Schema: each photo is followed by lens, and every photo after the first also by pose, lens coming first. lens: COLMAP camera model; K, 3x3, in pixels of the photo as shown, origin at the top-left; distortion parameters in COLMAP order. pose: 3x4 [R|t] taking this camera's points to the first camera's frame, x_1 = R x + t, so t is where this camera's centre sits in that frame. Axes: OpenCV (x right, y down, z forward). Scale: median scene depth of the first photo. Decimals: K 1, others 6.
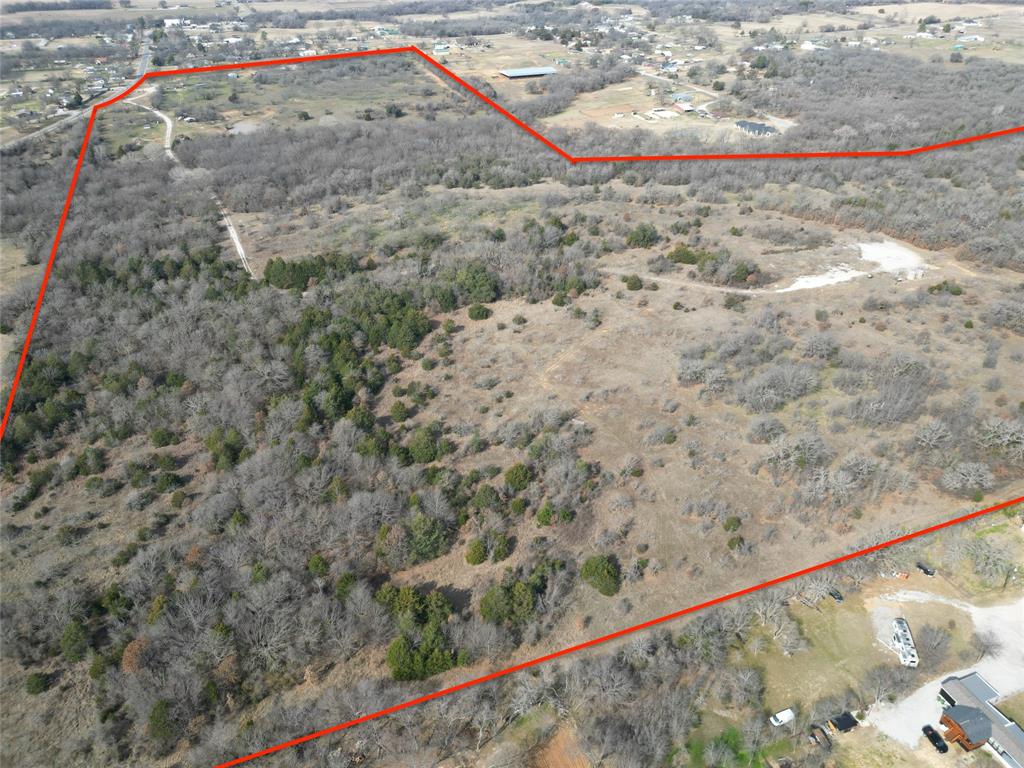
lens RADIAL K [[722.7, 0, 515.0], [0, 722.7, 382.7], [0, 0, 1]] dist [0.043423, -0.029931]
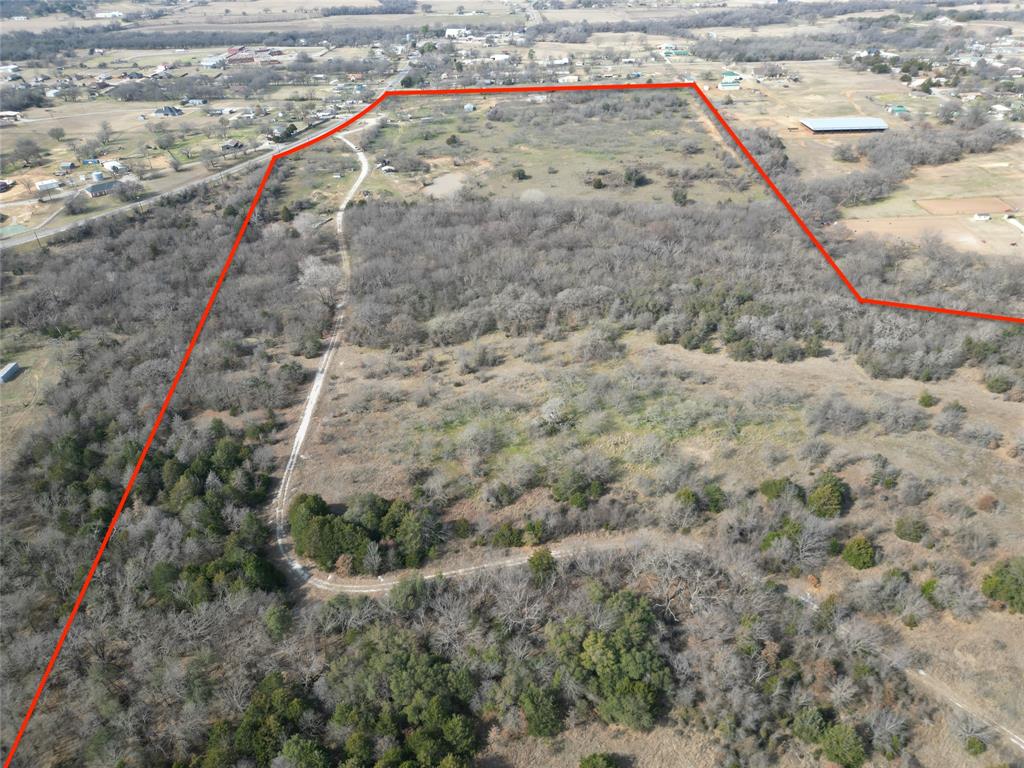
lens RADIAL K [[722.7, 0, 515.5], [0, 722.7, 380.1], [0, 0, 1]] dist [0.043423, -0.029931]
pose [[0.926487, 0.188853, -0.325508, 0.000637], [-0.189311, 0.981441, 0.030581, -0.144721], [0.325242, 0.033289, 0.945045, 0.227484]]
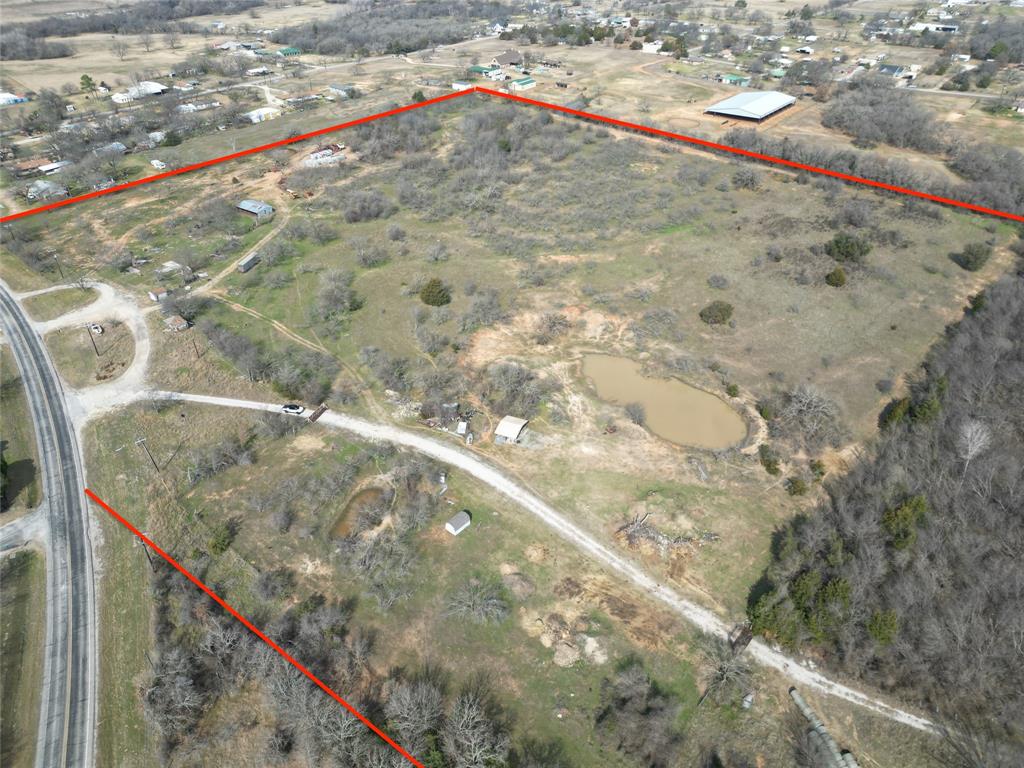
lens RADIAL K [[722.7, 0, 516.4], [0, 722.7, 388.9], [0, 0, 1]] dist [0.043423, -0.029931]
pose [[0.870329, -0.274322, 0.408993, -0.454382], [0.263227, 0.961031, 0.084447, -0.324651], [-0.416221, 0.034161, 0.908622, 0.592913]]
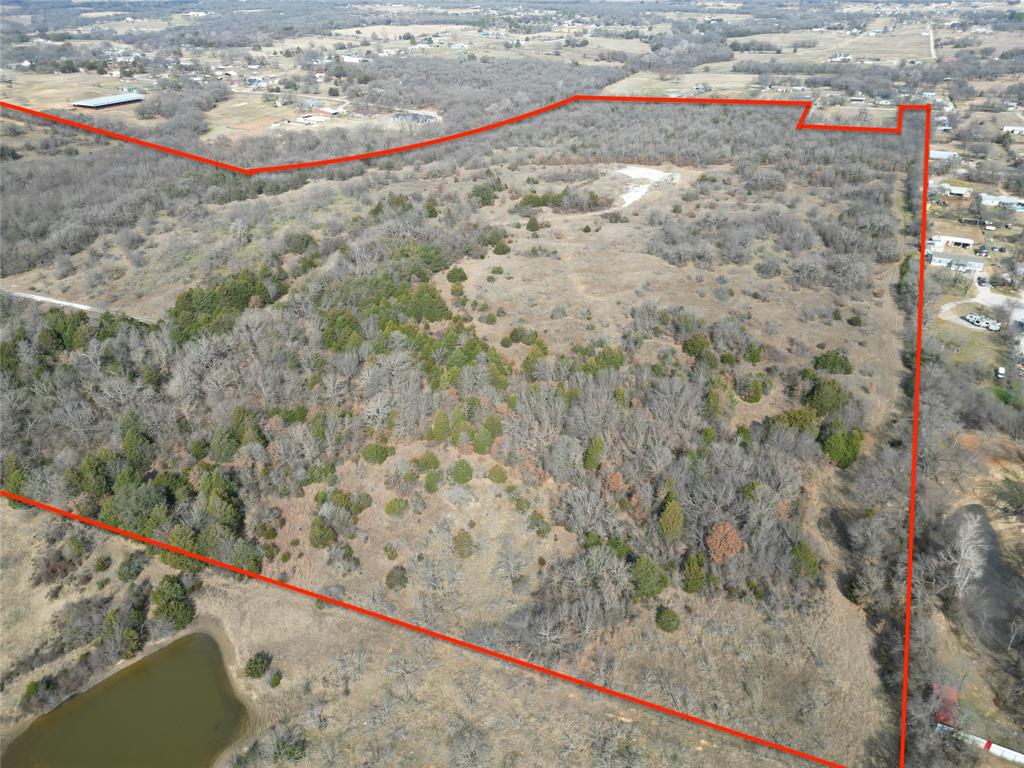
lens RADIAL K [[722.7, 0, 508.1], [0, 722.7, 381.3], [0, 0, 1]] dist [0.043423, -0.029931]
pose [[0.740638, -0.328446, 0.586156, -0.266187], [0.357468, 0.931286, 0.070157, -0.001906], [-0.568922, 0.157572, 0.807155, 0.069256]]
